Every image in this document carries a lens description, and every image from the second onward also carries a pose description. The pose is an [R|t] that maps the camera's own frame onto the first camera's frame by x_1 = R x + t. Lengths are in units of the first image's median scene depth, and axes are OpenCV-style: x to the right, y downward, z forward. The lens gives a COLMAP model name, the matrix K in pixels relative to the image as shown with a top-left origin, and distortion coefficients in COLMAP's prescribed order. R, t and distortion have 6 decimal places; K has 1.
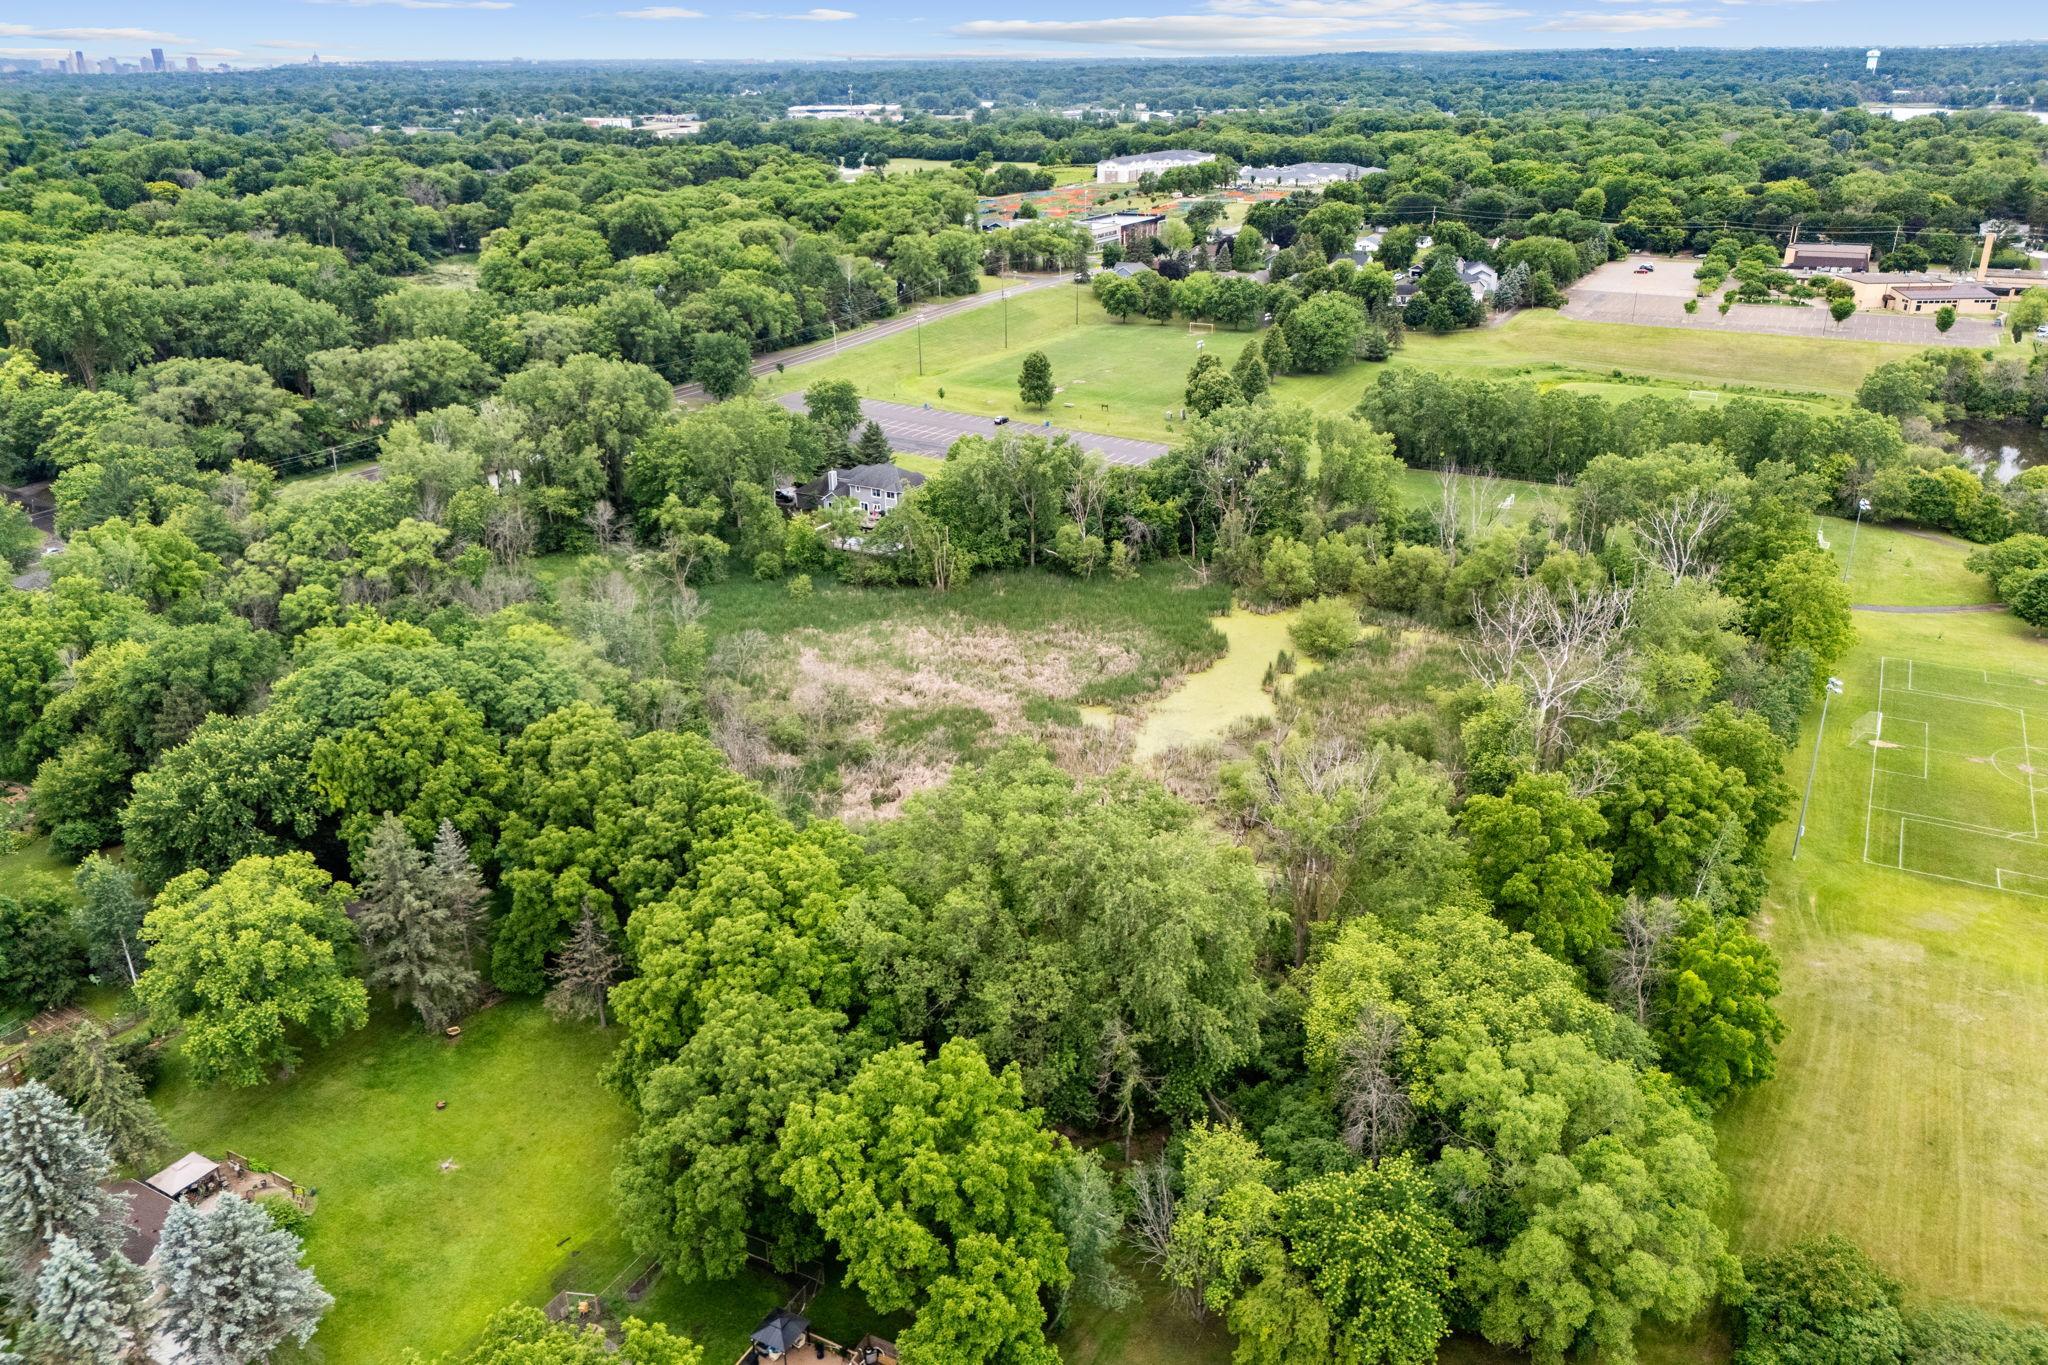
lens RADIAL K [[1498.9, 0, 1050.2], [0, 1498.9, 650.0], [0, 0, 1]] dist [0.070278, -0.069945]
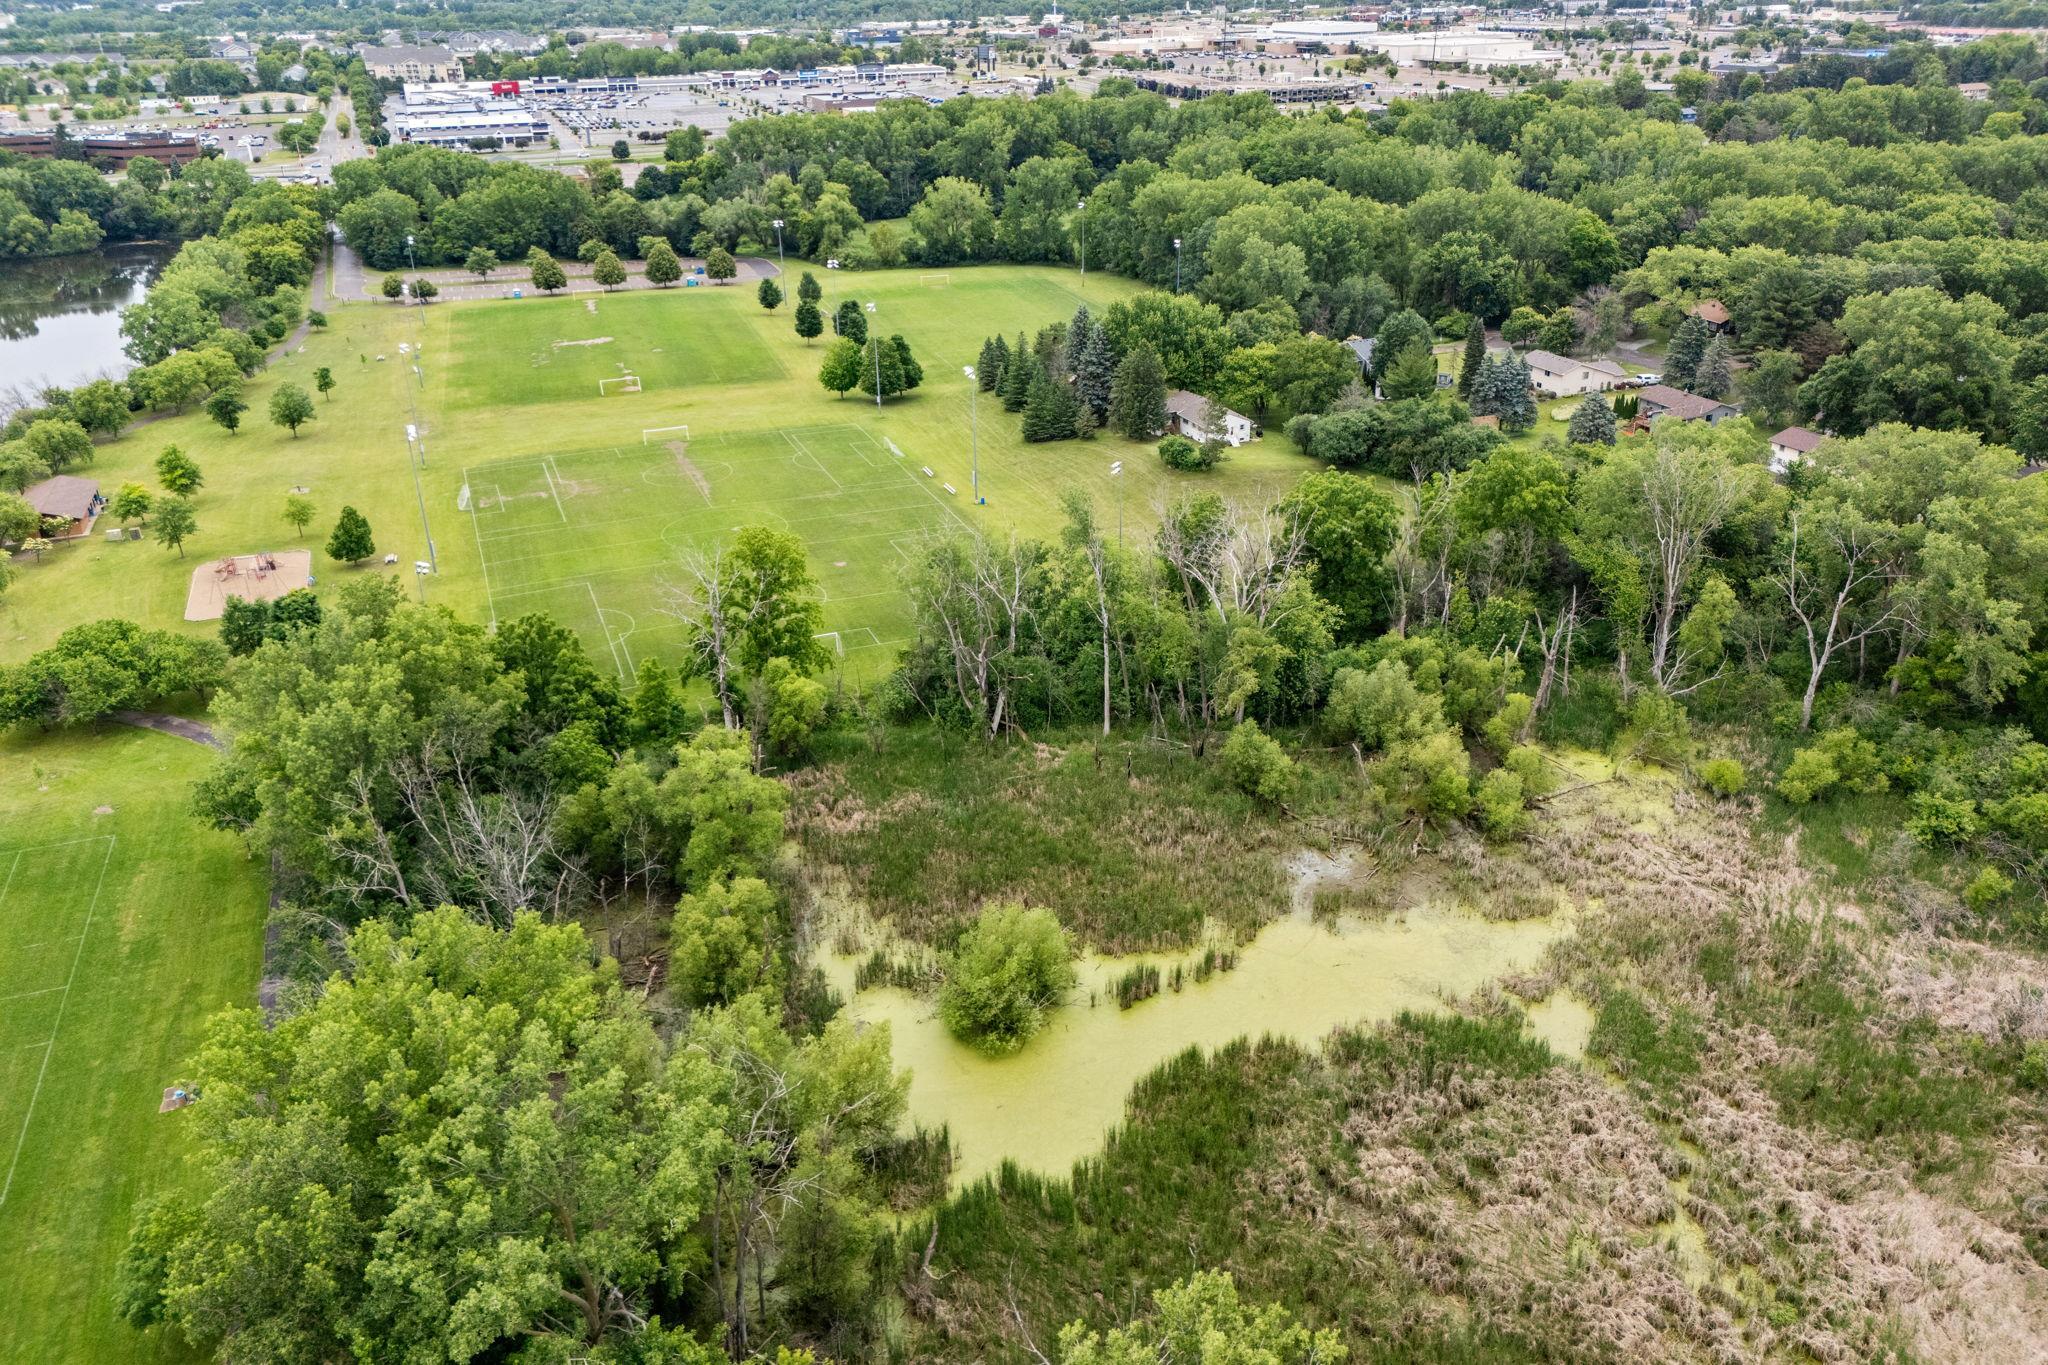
lens RADIAL K [[1498.9, 0, 1014.9], [0, 1498.9, 691.6], [0, 0, 1]] dist [0.070278, -0.069945]
pose [[-0.758066, -0.268105, 0.594522, -0.108679], [0.258855, 0.713024, 0.651606, -0.429227], [-0.598607, 0.647855, -0.471119, 1.178126]]
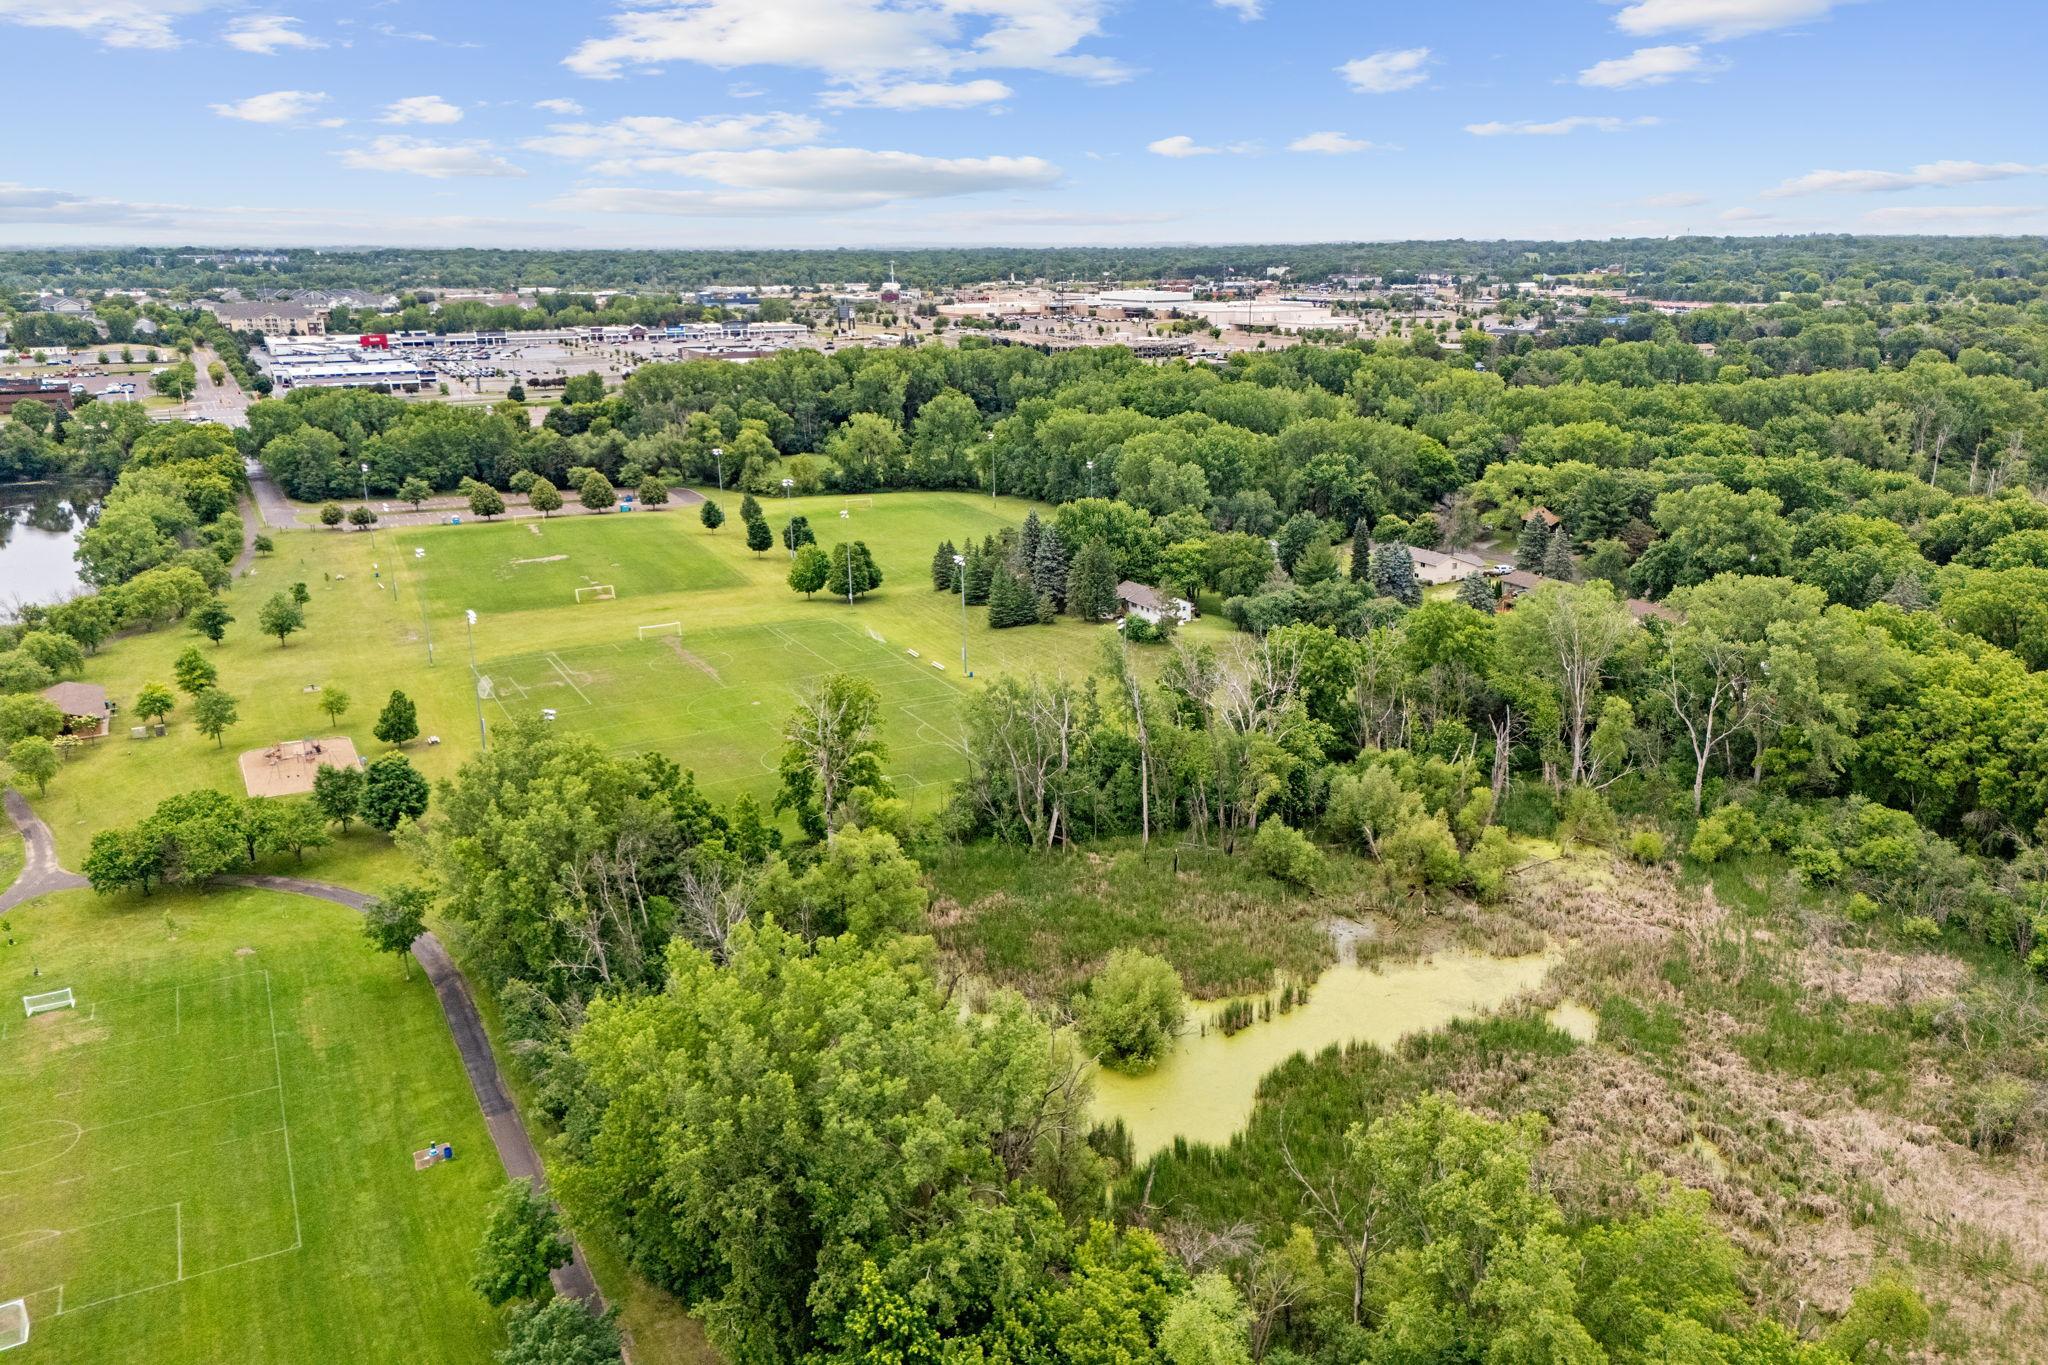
lens RADIAL K [[1498.9, 0, 1075.7], [0, 1498.9, 674.3], [0, 0, 1]] dist [0.070278, -0.069945]
pose [[-0.849692, -0.141865, 0.507836, -0.100010], [0.199583, 0.804932, 0.558794, -0.487394], [-0.488047, 0.576158, -0.655631, 1.340599]]
